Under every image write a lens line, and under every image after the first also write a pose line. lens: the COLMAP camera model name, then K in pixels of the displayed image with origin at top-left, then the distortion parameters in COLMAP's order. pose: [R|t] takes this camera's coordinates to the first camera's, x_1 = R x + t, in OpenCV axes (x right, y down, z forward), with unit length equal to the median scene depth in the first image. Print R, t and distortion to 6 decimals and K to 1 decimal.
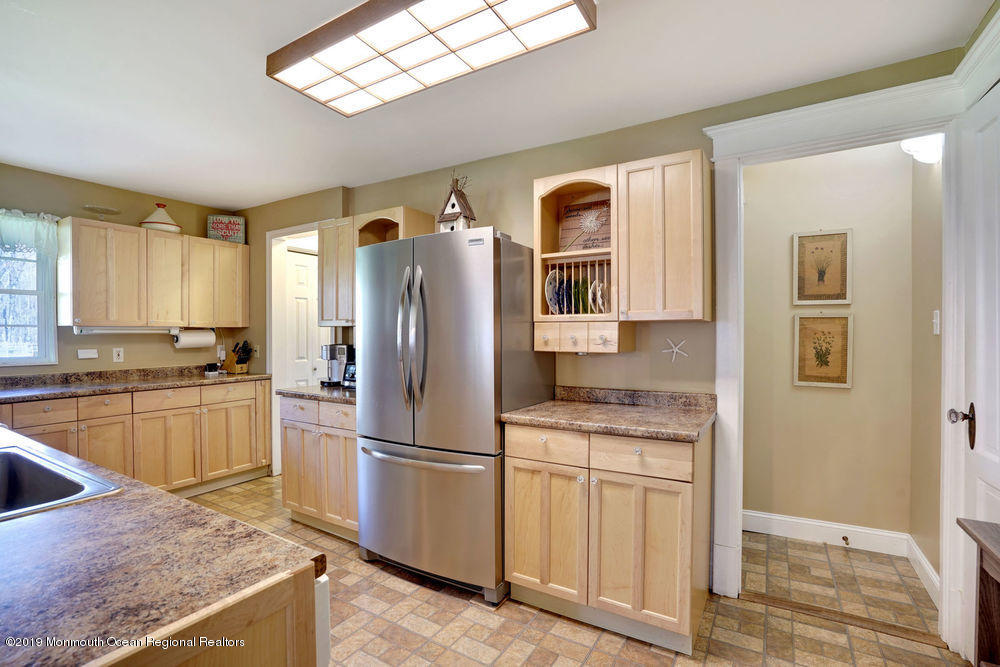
lens RADIAL K [[462.4, 0, 497.8], [0, 462.4, 337.8], [0, 0, 1]] dist [-0.036414, 0.008936]
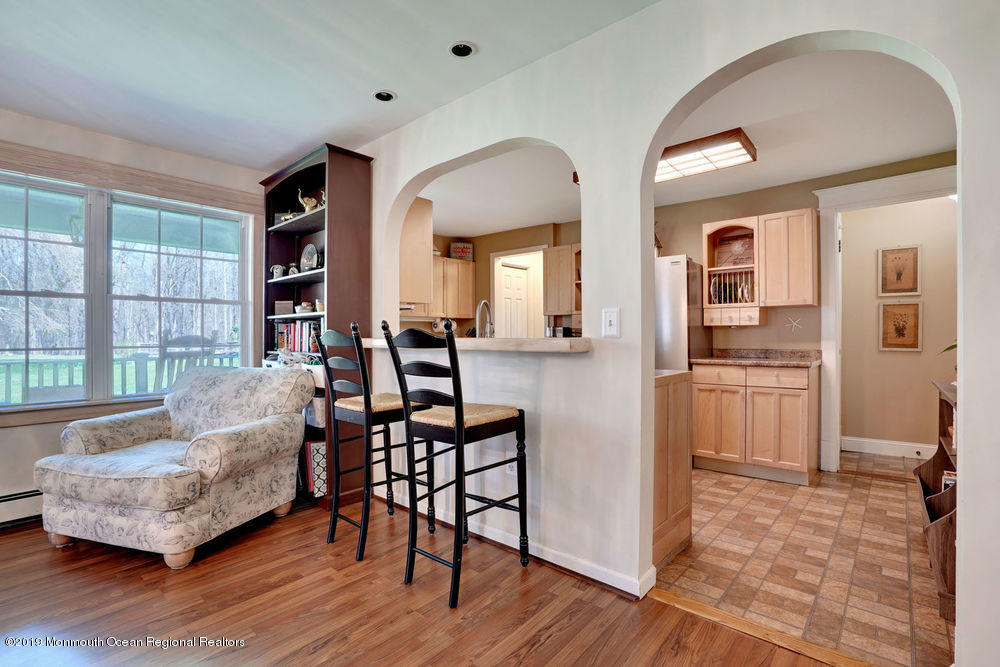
lens RADIAL K [[462.4, 0, 496.6], [0, 462.4, 335.8], [0, 0, 1]] dist [-0.036414, 0.008936]
pose [[0.983970, -0.001652, -0.178328, -0.366940], [0.000558, 0.999981, -0.006183, 0.075789], [0.178334, 0.005985, 0.983952, -0.786173]]
